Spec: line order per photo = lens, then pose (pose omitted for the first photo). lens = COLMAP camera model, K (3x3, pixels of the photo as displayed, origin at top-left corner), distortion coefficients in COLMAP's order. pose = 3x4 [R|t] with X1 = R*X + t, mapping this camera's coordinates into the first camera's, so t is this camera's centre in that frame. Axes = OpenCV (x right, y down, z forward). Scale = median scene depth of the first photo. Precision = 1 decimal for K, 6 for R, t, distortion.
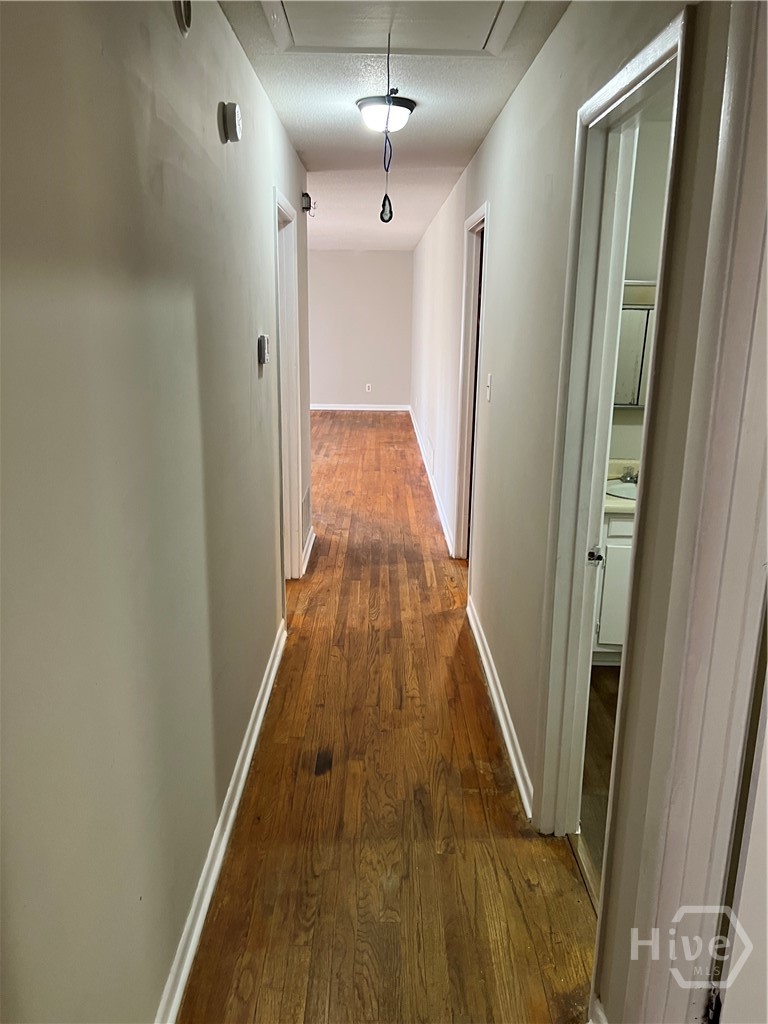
lens RADIAL K [[772.1, 0, 385.2], [0, 772.1, 512.8], [0, 0, 1]] dist [0.008182, -0.007364]
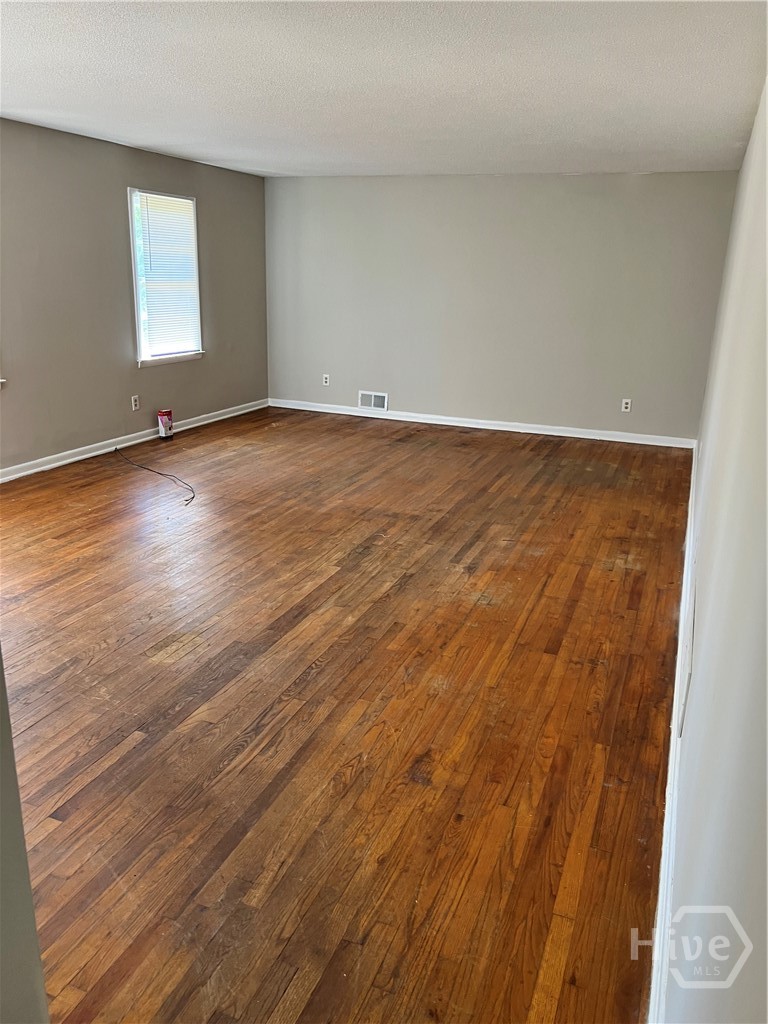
lens RADIAL K [[772.1, 0, 380.3], [0, 772.1, 510.9], [0, 0, 1]] dist [0.008182, -0.007364]
pose [[0.924392, 0.118192, -0.362671, 0.041860], [-0.106614, 0.992948, 0.051854, -0.126551], [0.366242, -0.009267, 0.930474, 0.514834]]
